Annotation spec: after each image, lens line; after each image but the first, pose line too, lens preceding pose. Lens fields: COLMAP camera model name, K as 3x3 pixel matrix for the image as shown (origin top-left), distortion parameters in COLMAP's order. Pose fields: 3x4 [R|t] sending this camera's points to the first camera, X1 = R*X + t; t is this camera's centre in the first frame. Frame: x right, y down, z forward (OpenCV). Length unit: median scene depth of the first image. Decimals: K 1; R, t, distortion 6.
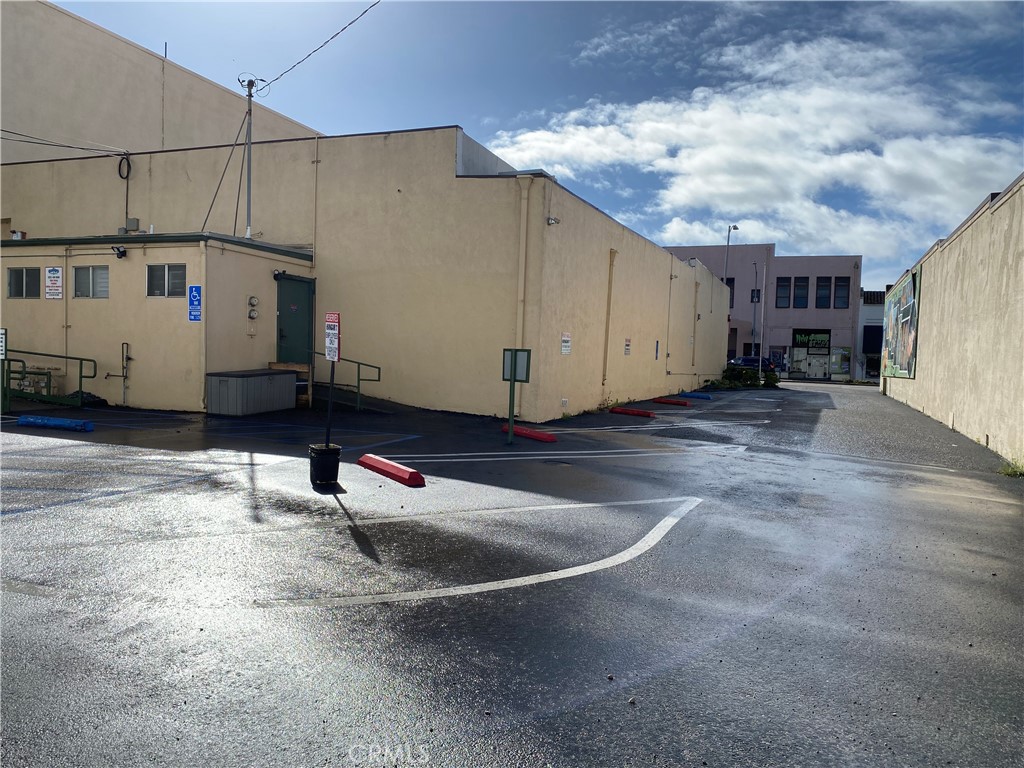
lens RADIAL K [[774.5, 0, 511.0], [0, 774.5, 393.3], [0, 0, 1]] dist [0.080975, -0.125505]
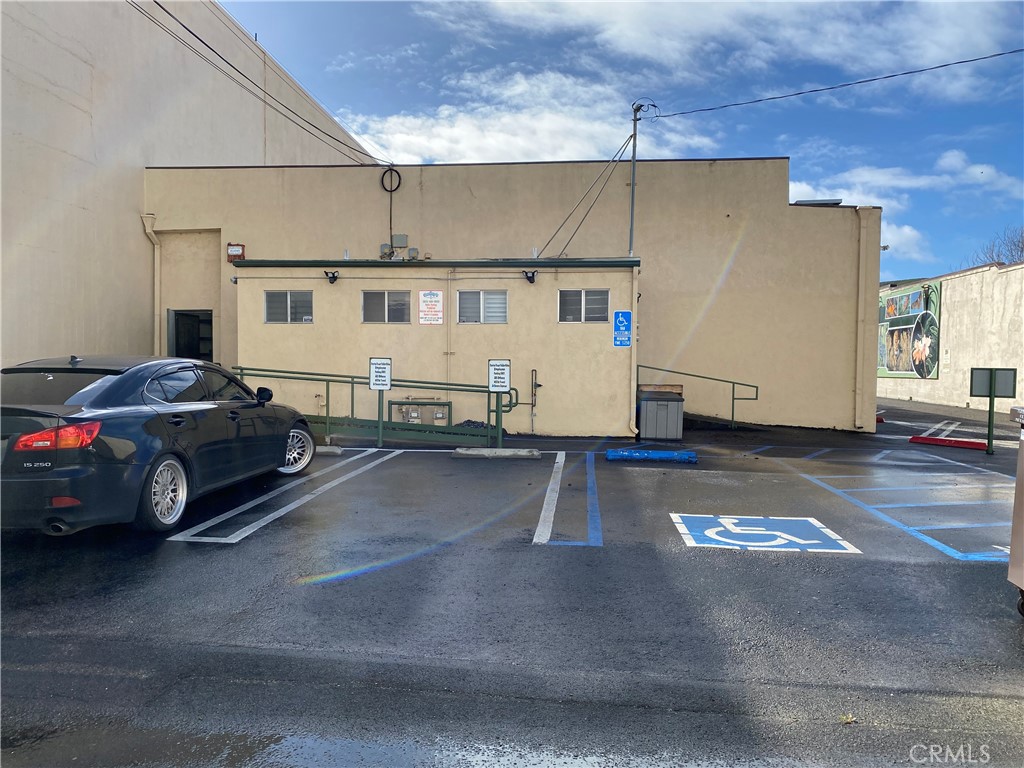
lens RADIAL K [[774.5, 0, 511.0], [0, 774.5, 393.3], [0, 0, 1]] dist [0.080975, -0.125505]
pose [[0.963512, -0.032981, 0.265625, -0.765923], [0.033447, 0.999437, 0.002771, -0.038019], [-0.265566, 0.006215, 0.964073, 0.077908]]
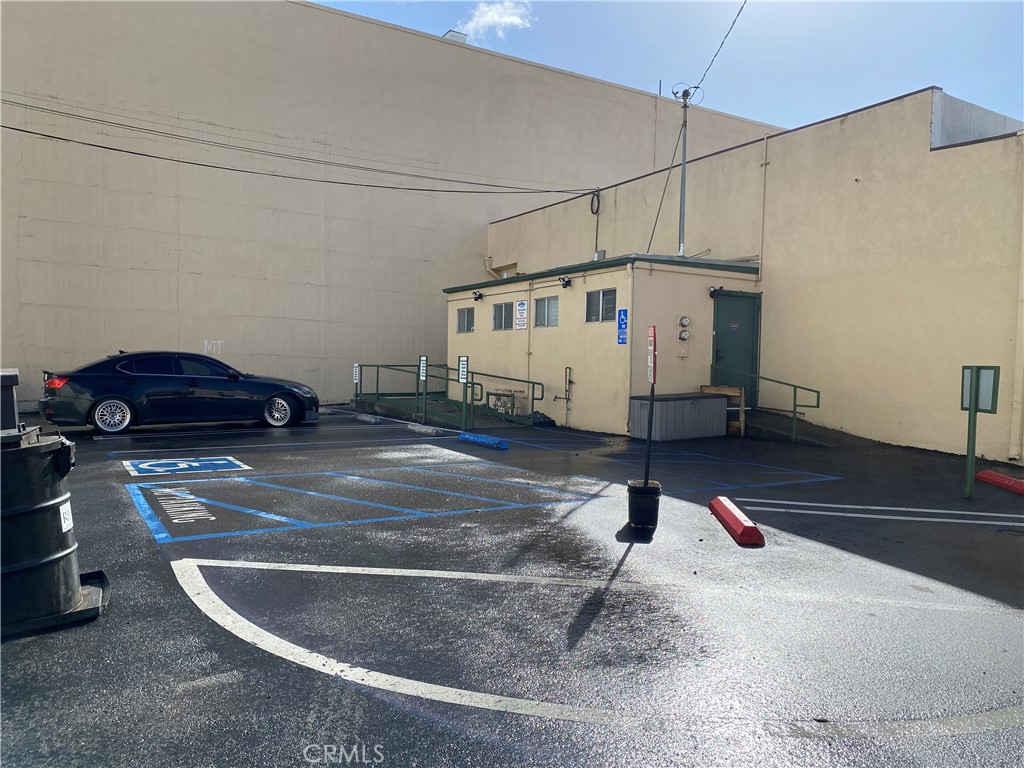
lens RADIAL K [[774.5, 0, 511.0], [0, 774.5, 393.3], [0, 0, 1]] dist [0.080975, -0.125505]
pose [[0.787630, 0.005704, -0.616122, 0.089930], [-0.024690, 0.999446, -0.022311, -0.004057], [0.615654, 0.032785, 0.787335, 0.128914]]
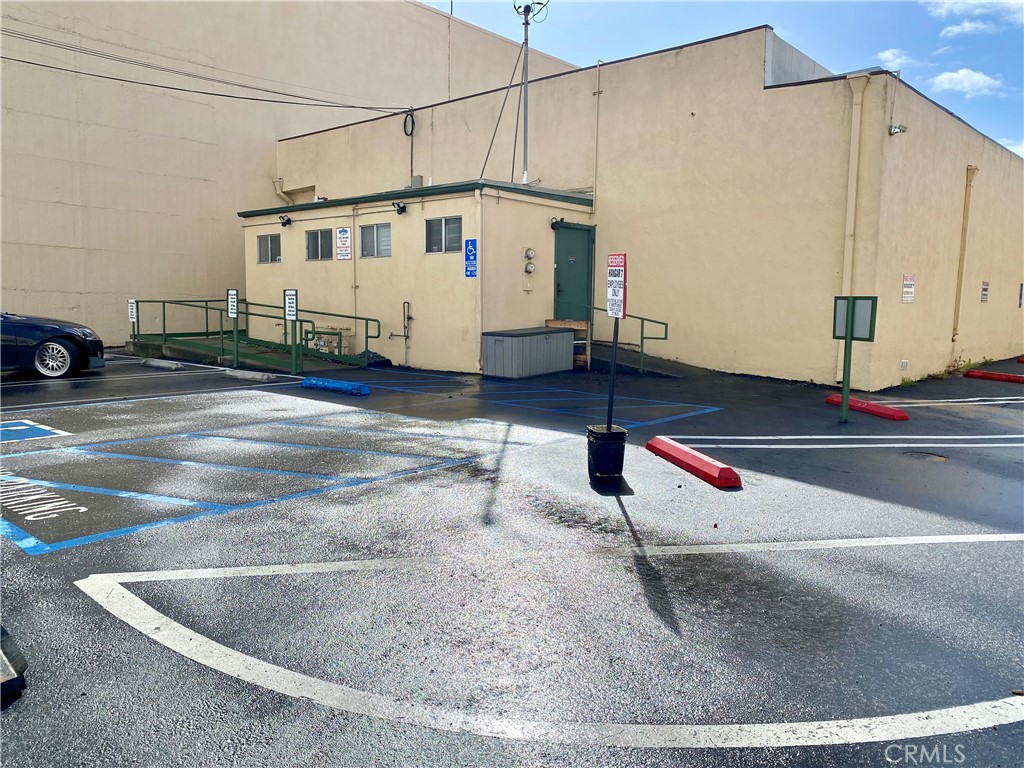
lens RADIAL K [[774.2, 0, 512.6], [0, 774.2, 378.3], [0, 0, 1]] dist [0.110946, -0.211717]
pose [[0.938953, 0.011497, -0.343854, -0.033299], [0.001845, 0.999259, 0.038449, -0.006110], [0.344041, -0.036736, 0.938236, 0.132155]]
